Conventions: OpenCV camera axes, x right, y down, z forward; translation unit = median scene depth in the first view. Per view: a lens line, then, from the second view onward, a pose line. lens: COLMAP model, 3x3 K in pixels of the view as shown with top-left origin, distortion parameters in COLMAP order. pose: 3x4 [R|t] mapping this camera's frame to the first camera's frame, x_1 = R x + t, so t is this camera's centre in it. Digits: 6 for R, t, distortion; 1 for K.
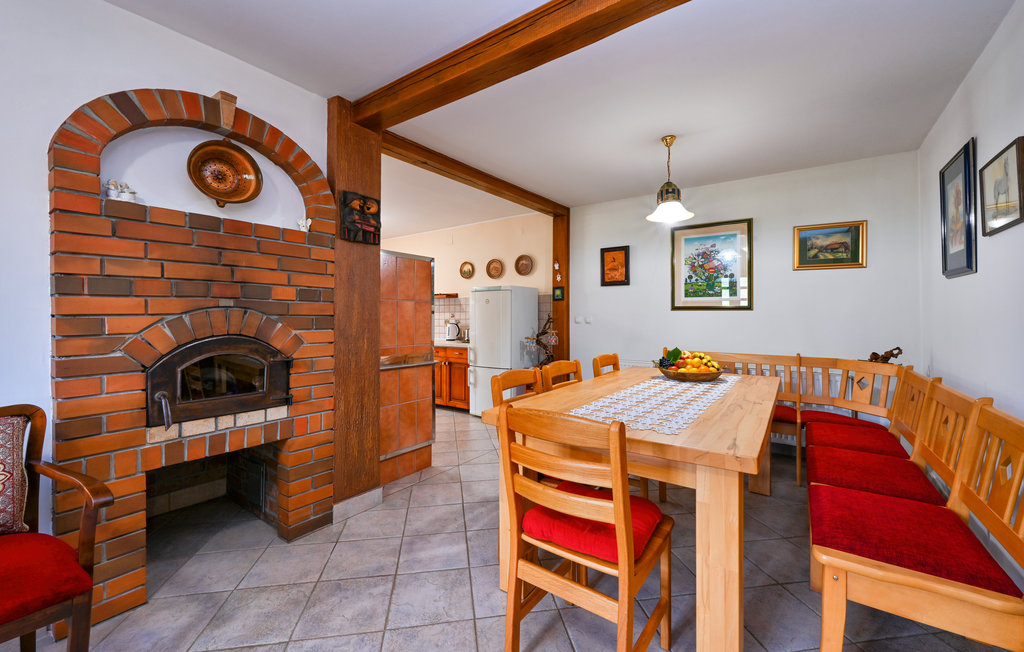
lens RADIAL K [[414.6, 0, 513.9], [0, 414.6, 317.9], [0, 0, 1]] dist [-0.002949, 0.000231]
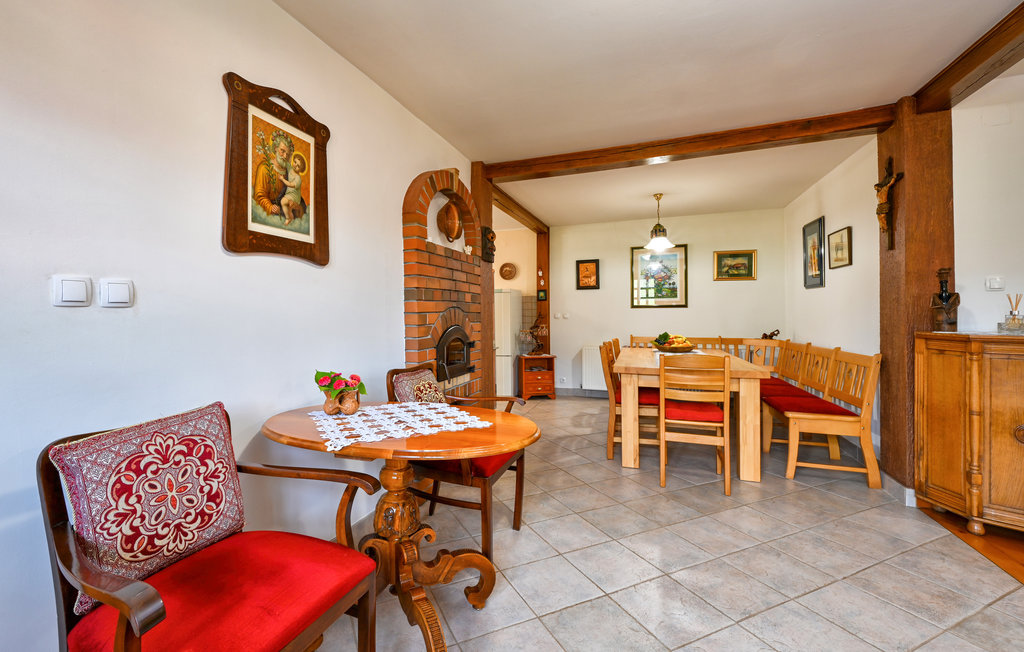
lens RADIAL K [[414.6, 0, 512.1], [0, 414.6, 319.4], [0, 0, 1]] dist [-0.002949, 0.000231]
pose [[0.966260, -0.012551, 0.257262, -0.430720], [0.010886, 0.999910, 0.007892, 0.004953], [-0.257338, -0.004825, 0.966309, -0.266891]]
